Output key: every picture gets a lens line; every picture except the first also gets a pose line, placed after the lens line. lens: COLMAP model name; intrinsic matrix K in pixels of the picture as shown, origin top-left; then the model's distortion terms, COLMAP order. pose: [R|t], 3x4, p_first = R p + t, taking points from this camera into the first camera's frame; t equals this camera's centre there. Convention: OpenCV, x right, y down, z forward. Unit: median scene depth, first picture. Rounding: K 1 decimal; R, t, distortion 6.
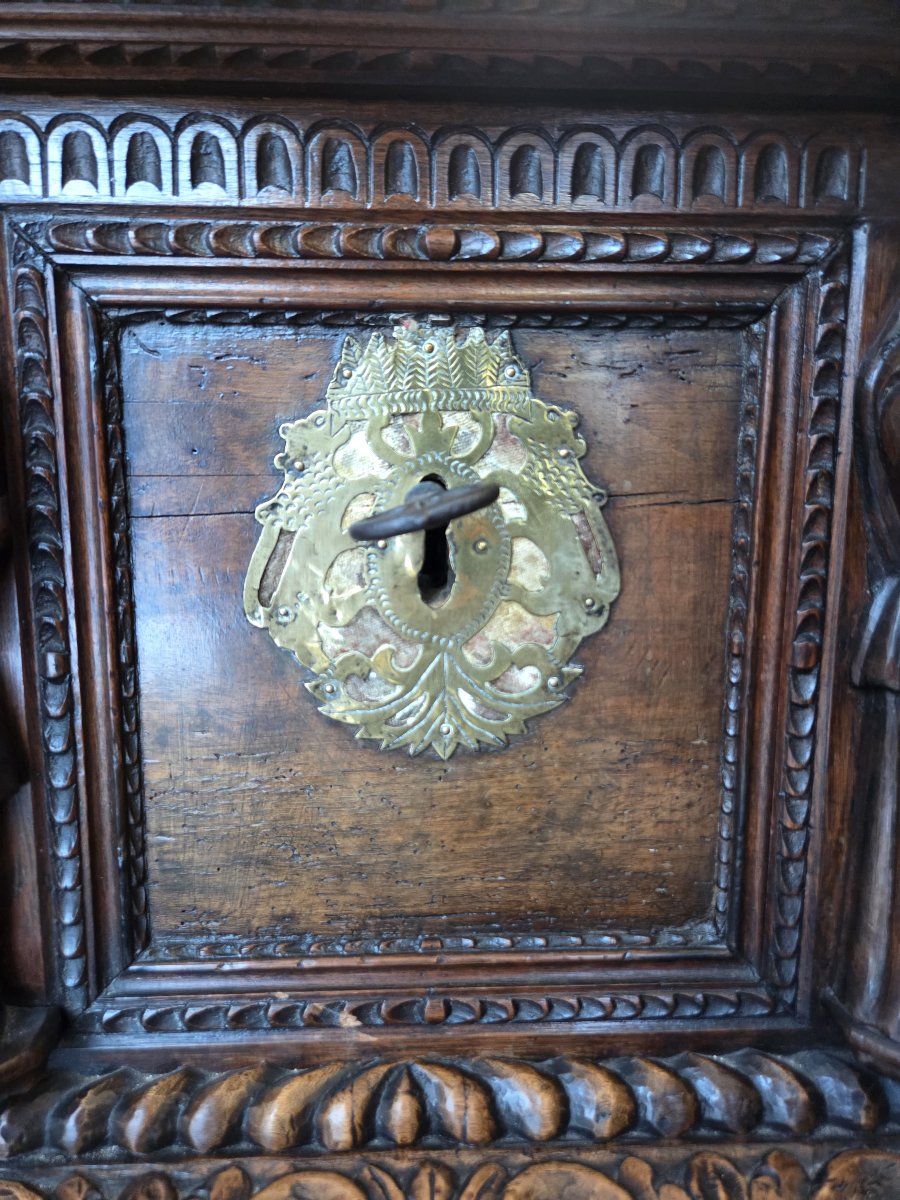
lens RADIAL K [[813.3, 0, 442.4], [0, 813.3, 603.1], [0, 0, 1]] dist [0.050830, -0.049831]
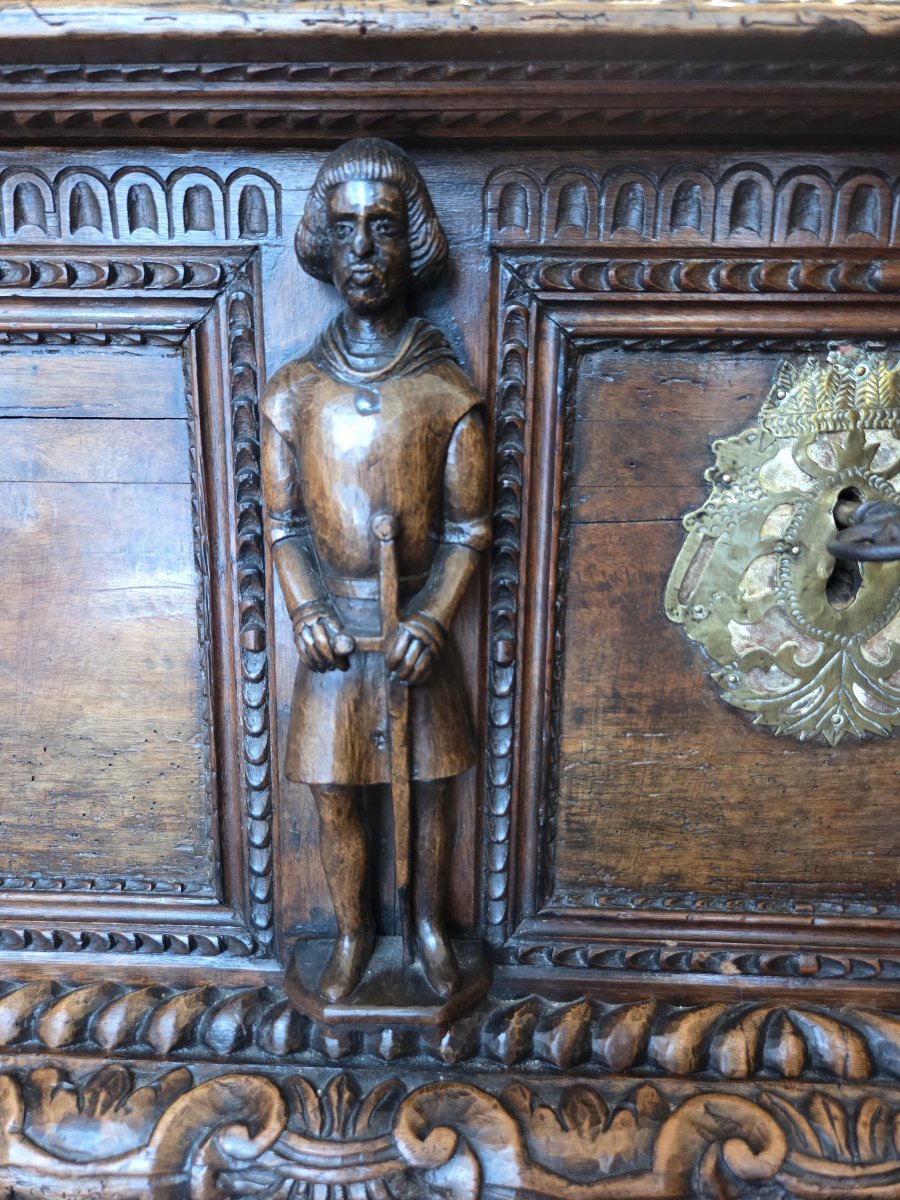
lens RADIAL K [[813.3, 0, 442.4], [0, 813.3, 603.1], [0, 0, 1]] dist [0.050830, -0.049831]
pose [[0.996914, 0.027148, -0.073655, -0.461635], [-0.022678, 0.997889, 0.060861, -0.057925], [0.075152, -0.059002, 0.995425, -0.136038]]
